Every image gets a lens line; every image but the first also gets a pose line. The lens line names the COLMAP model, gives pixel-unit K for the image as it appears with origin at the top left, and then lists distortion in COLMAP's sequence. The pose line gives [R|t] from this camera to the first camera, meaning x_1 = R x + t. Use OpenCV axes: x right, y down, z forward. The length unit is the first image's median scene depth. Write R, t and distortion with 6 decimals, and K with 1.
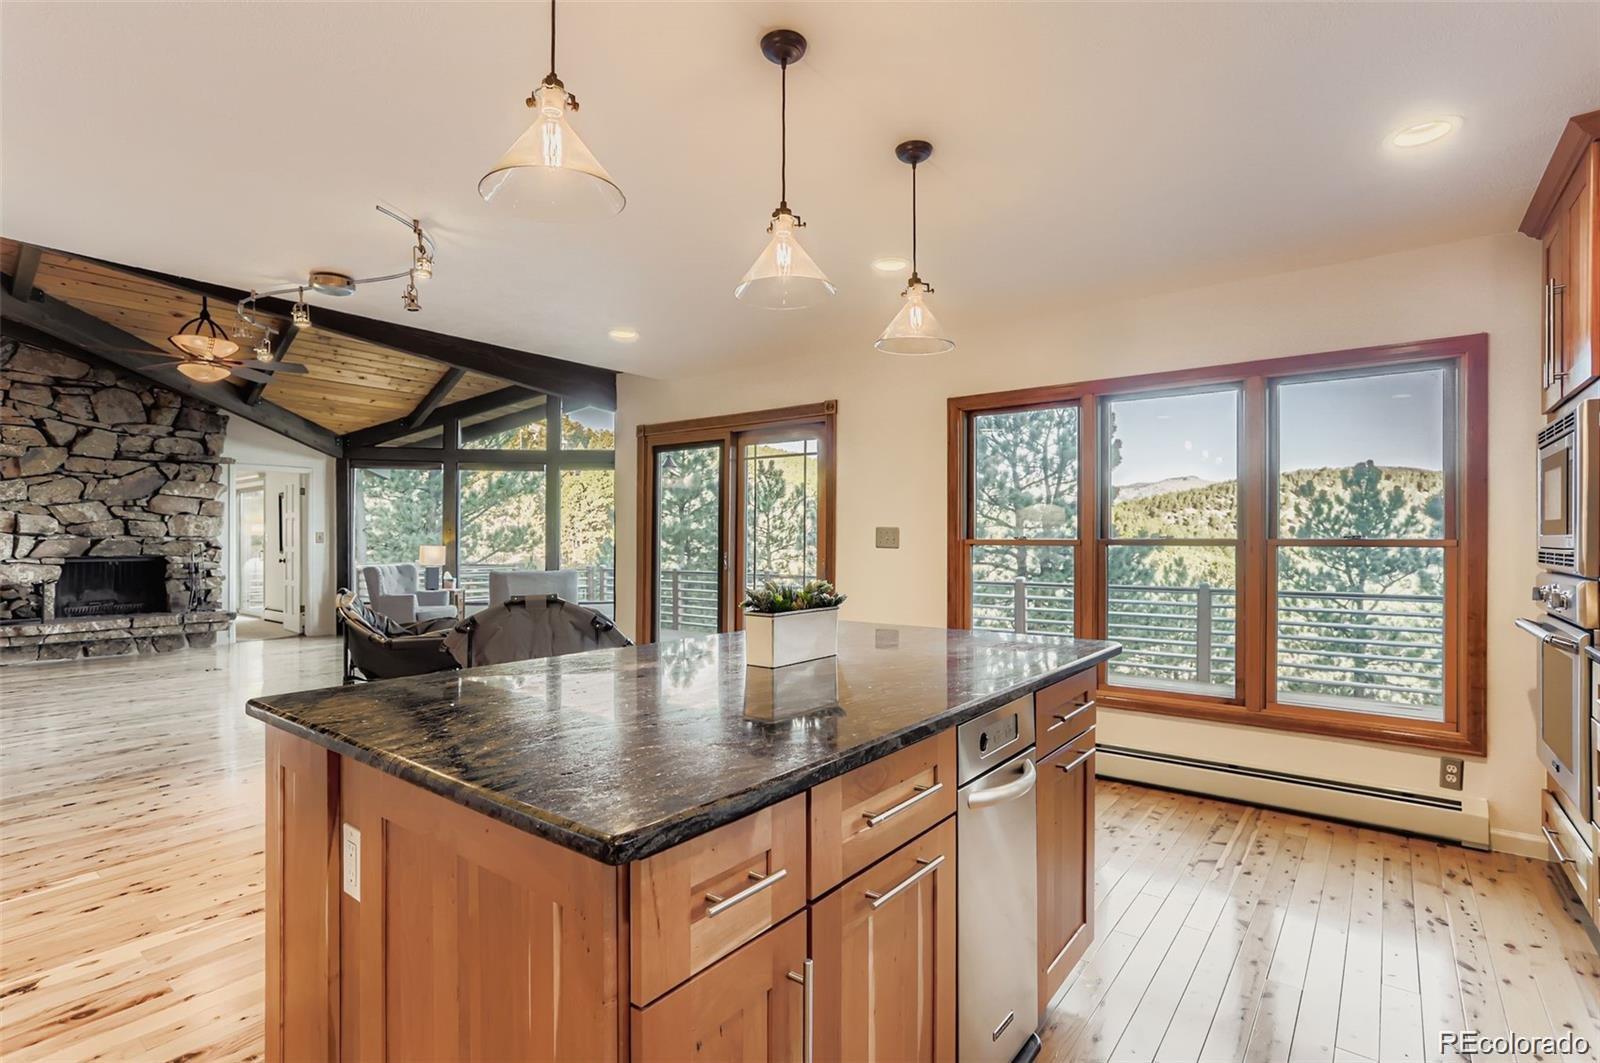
lens RADIAL K [[779.5, 0, 806.3], [0, 779.5, 539.4], [0, 0, 1]] dist [0.003310, 0.005139]
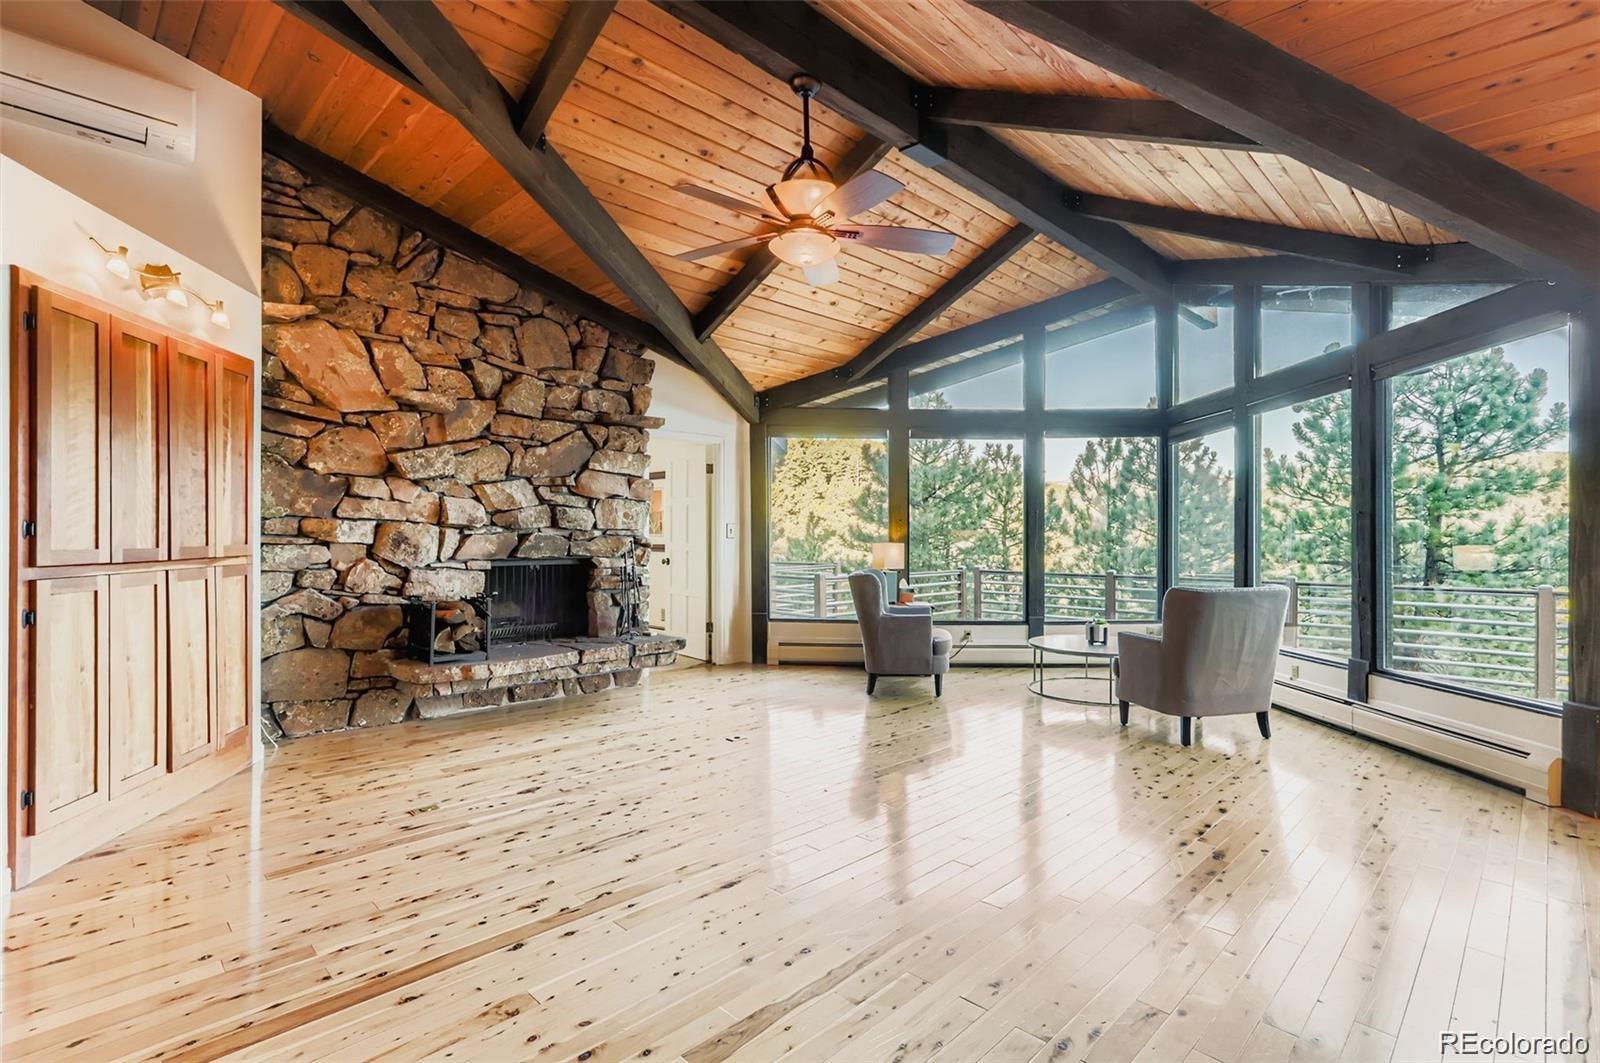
lens RADIAL K [[779.5, 0, 797.9], [0, 779.5, 523.6], [0, 0, 1]] dist [0.003310, 0.005139]
pose [[0.992431, -0.000358, -0.122804, -0.563765], [-0.000709, 0.999962, -0.008650, -0.002939], [0.122802, 0.008672, 0.992393, 0.334629]]
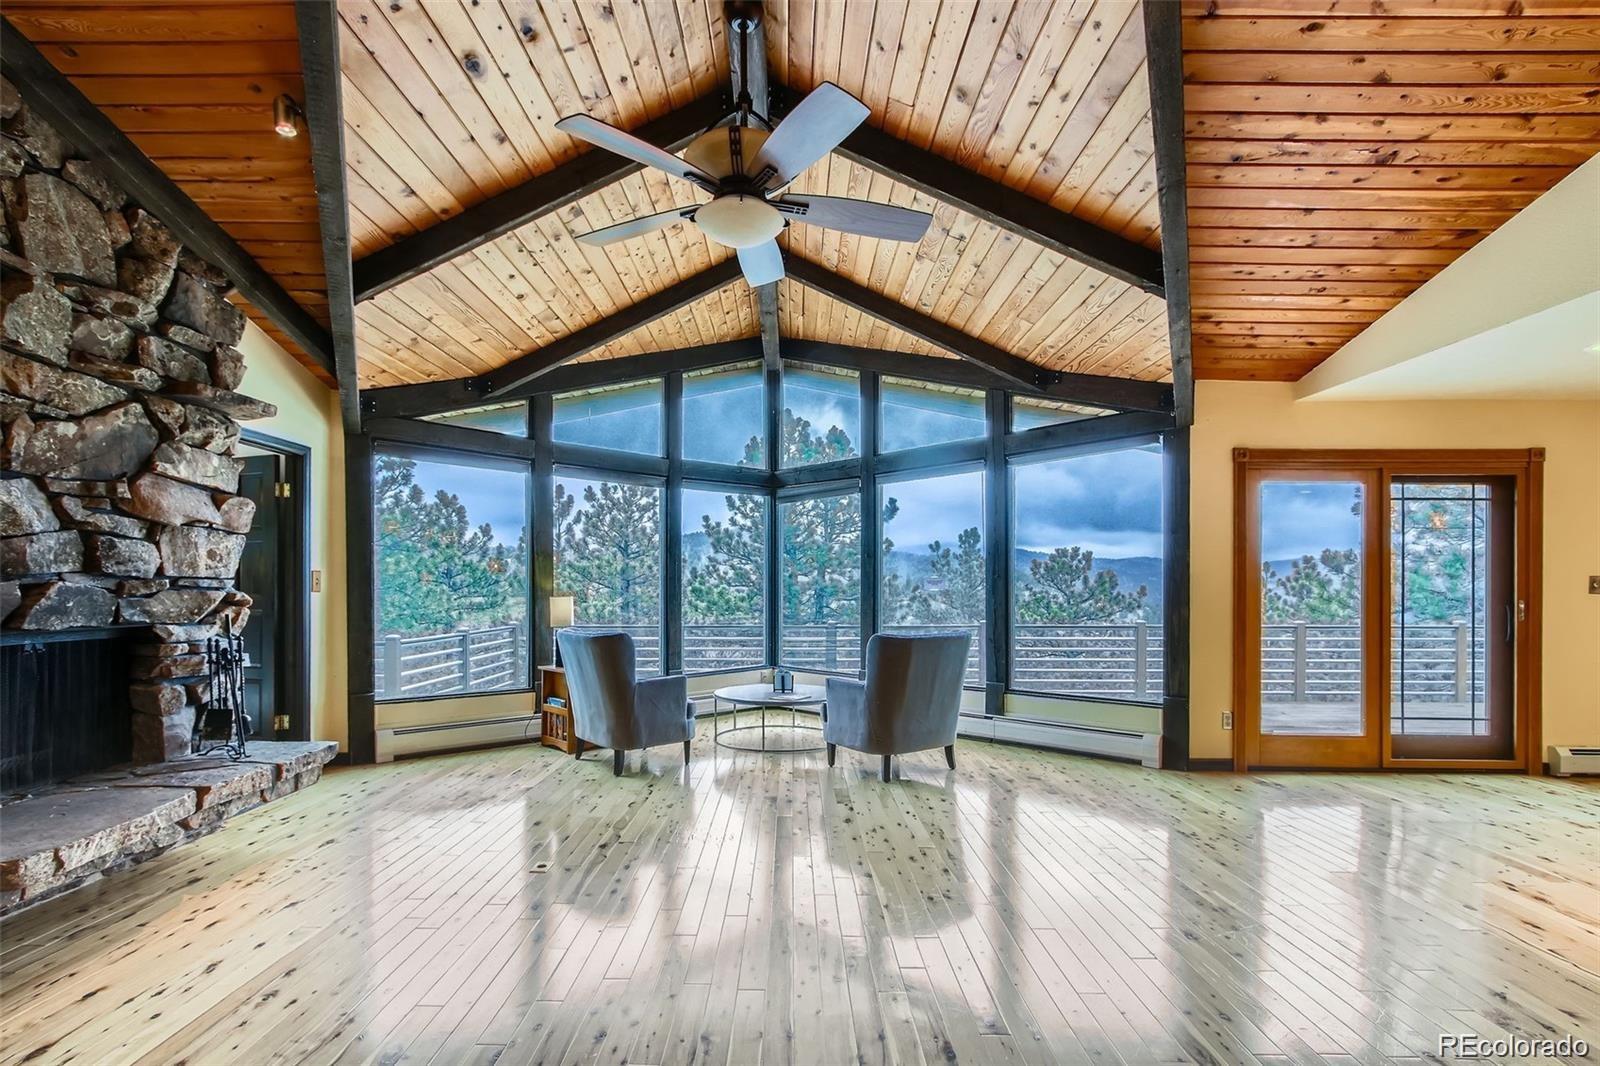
lens RADIAL K [[756.2, 0, 768.1], [0, 756.2, 584.1], [0, 0, 1]] dist [-0.001419, 0.001756]
pose [[0.801784, 0.003524, 0.597603, -0.819940], [-0.003409, 0.999993, -0.001322, -0.000464], [-0.597604, -0.000977, 0.801791, 0.506172]]
